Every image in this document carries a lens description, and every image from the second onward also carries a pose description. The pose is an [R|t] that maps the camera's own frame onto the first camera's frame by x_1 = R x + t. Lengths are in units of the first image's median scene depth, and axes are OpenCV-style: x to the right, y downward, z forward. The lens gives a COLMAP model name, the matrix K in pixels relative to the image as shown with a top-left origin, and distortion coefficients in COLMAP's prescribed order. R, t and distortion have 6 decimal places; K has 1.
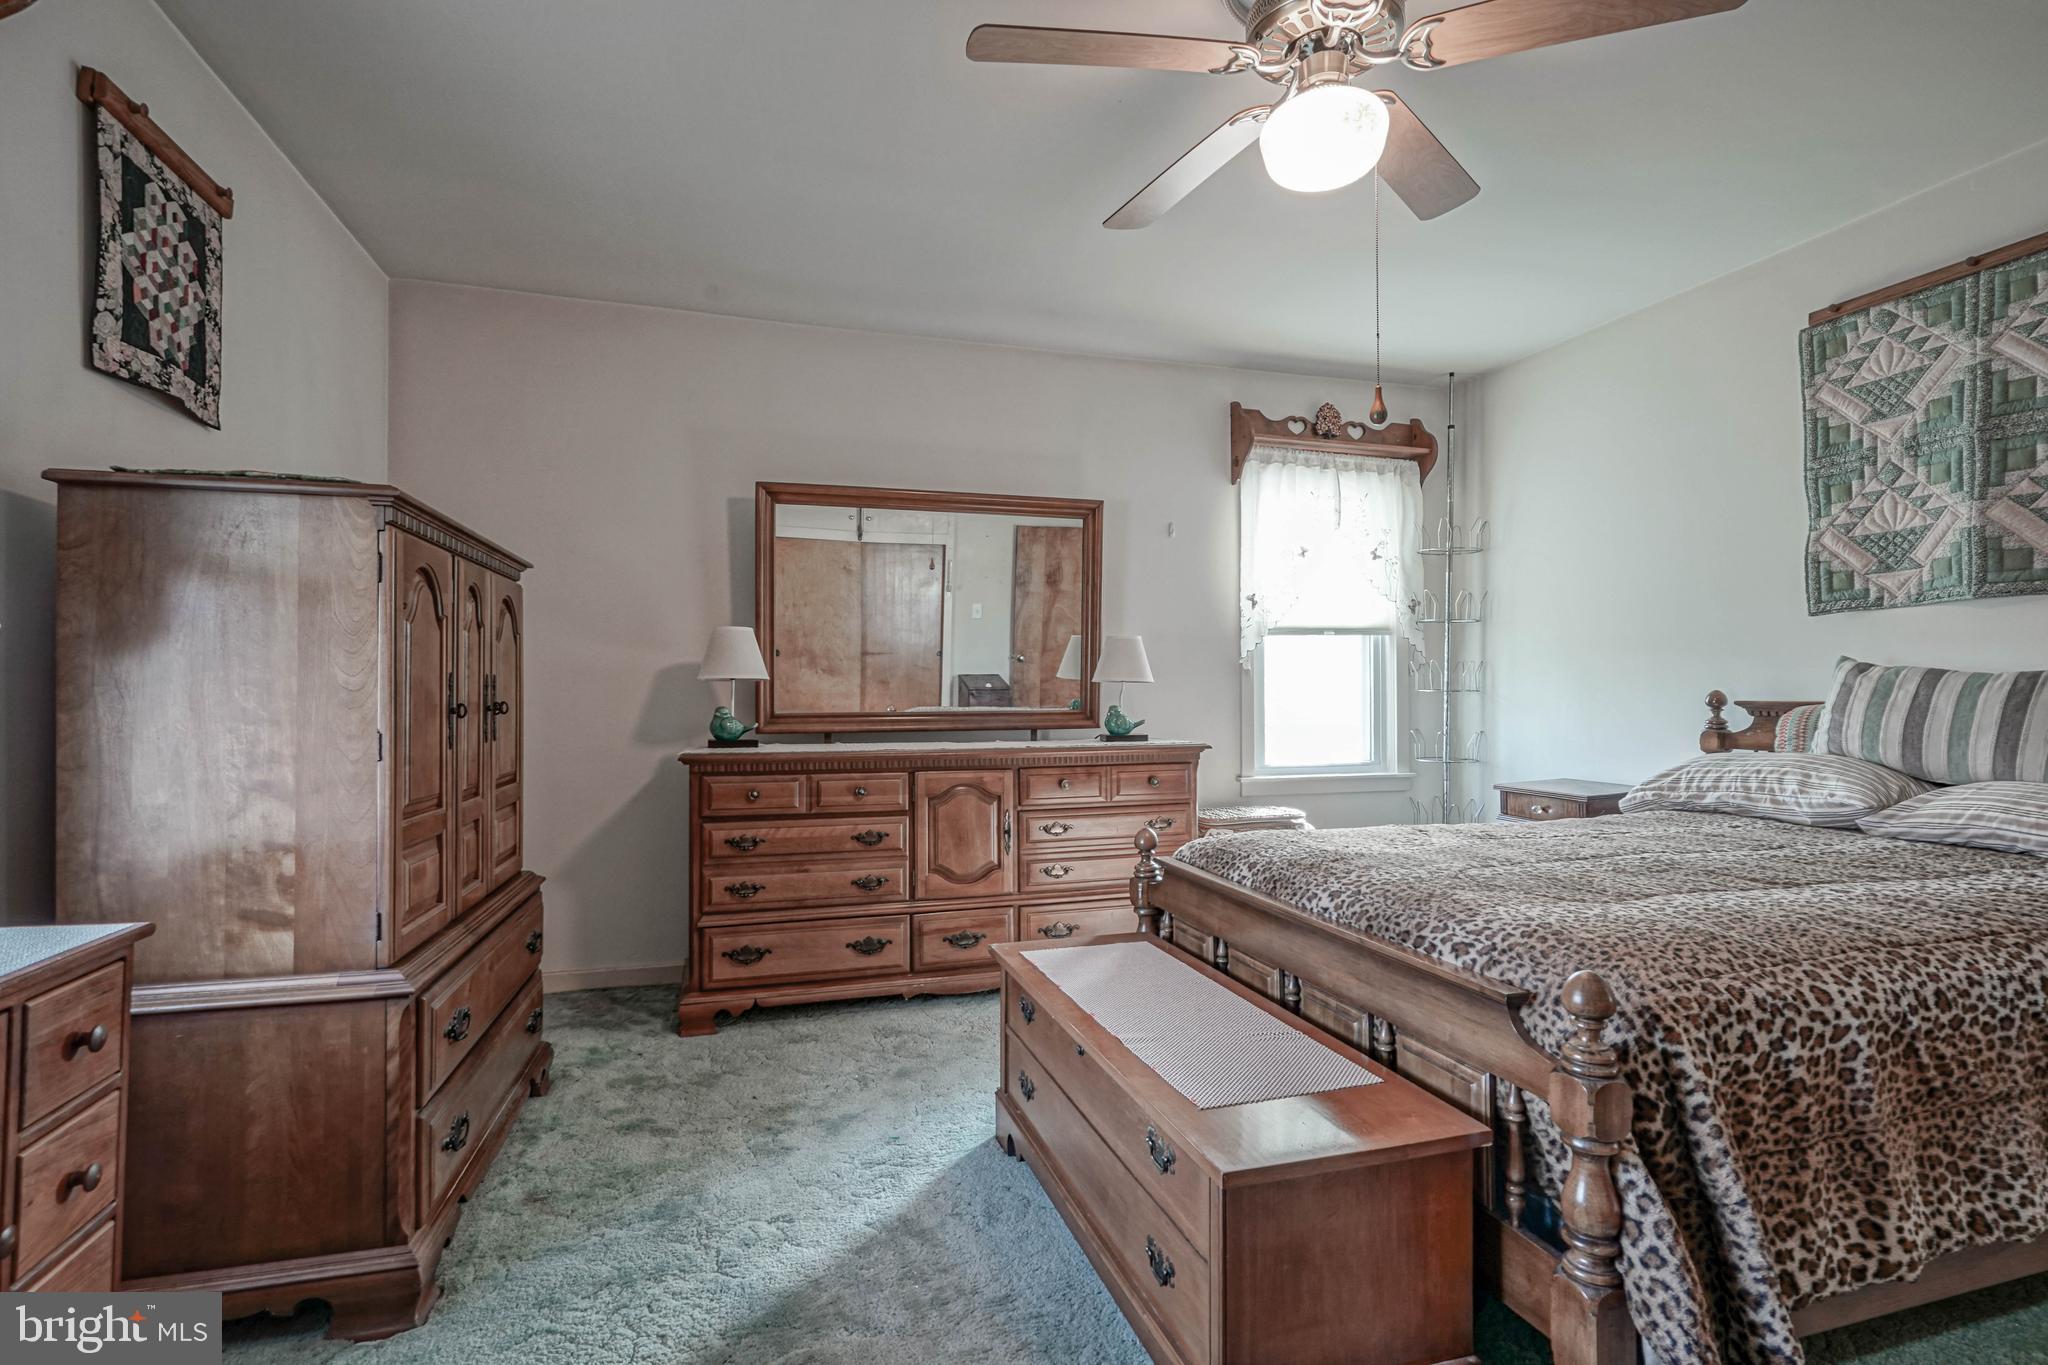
lens RADIAL K [[947.4, 0, 1035.4], [0, 947.4, 684.8], [0, 0, 1]] dist [-0.006058, 0.003453]
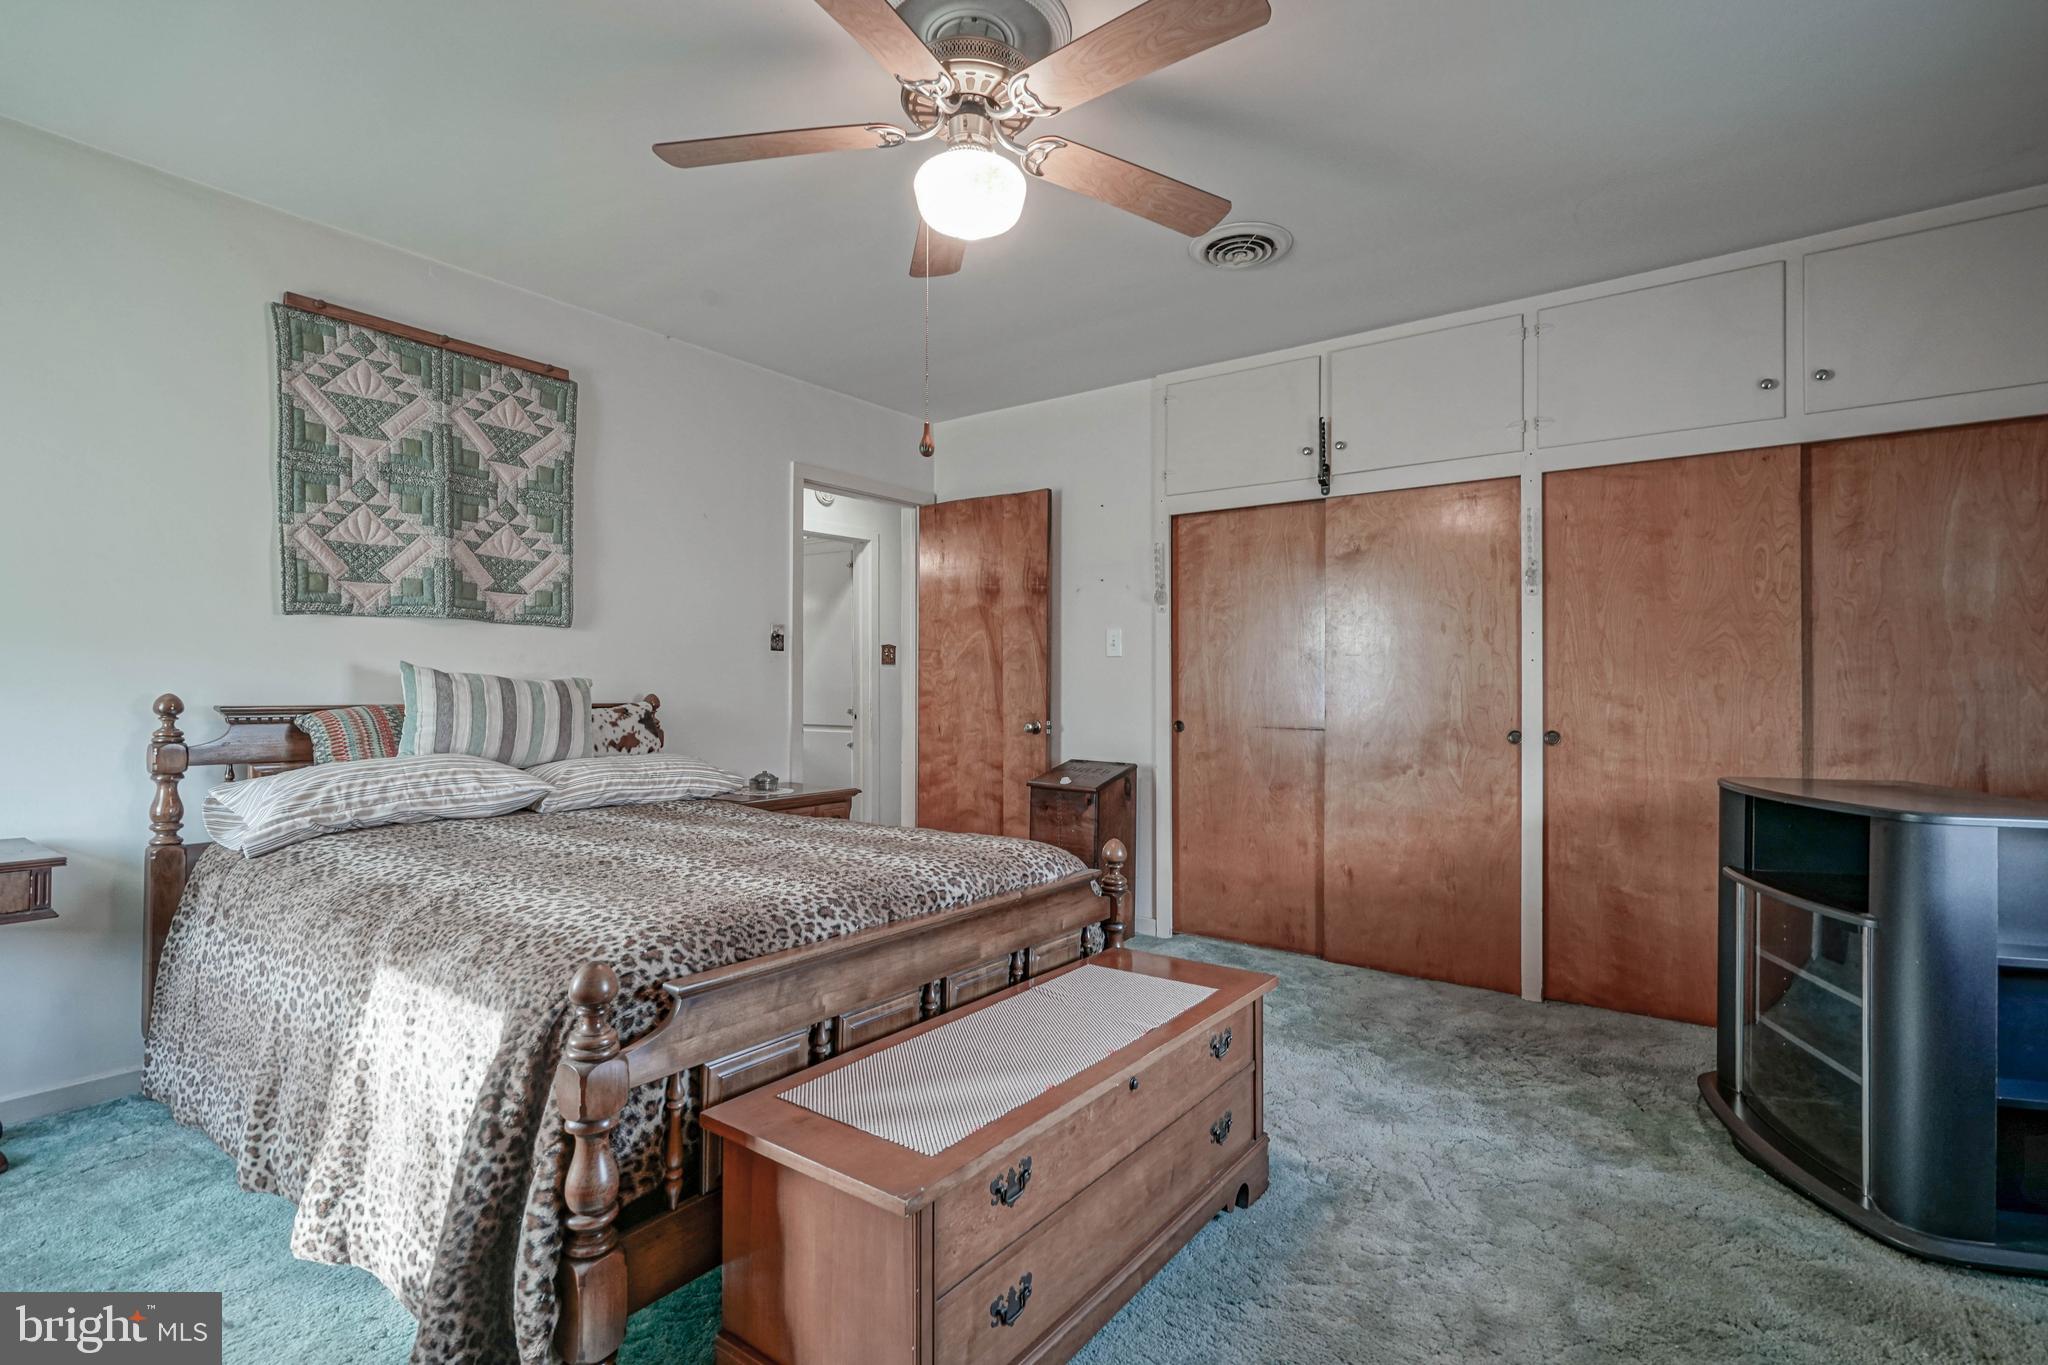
lens RADIAL K [[947.4, 0, 1045.1], [0, 947.4, 689.2], [0, 0, 1]] dist [-0.006058, 0.003453]
pose [[-0.584891, 0.003088, 0.811106, -0.403945], [-0.003624, 0.999973, -0.006420, 0.004708], [-0.811103, -0.006695, -0.584864, 1.000578]]
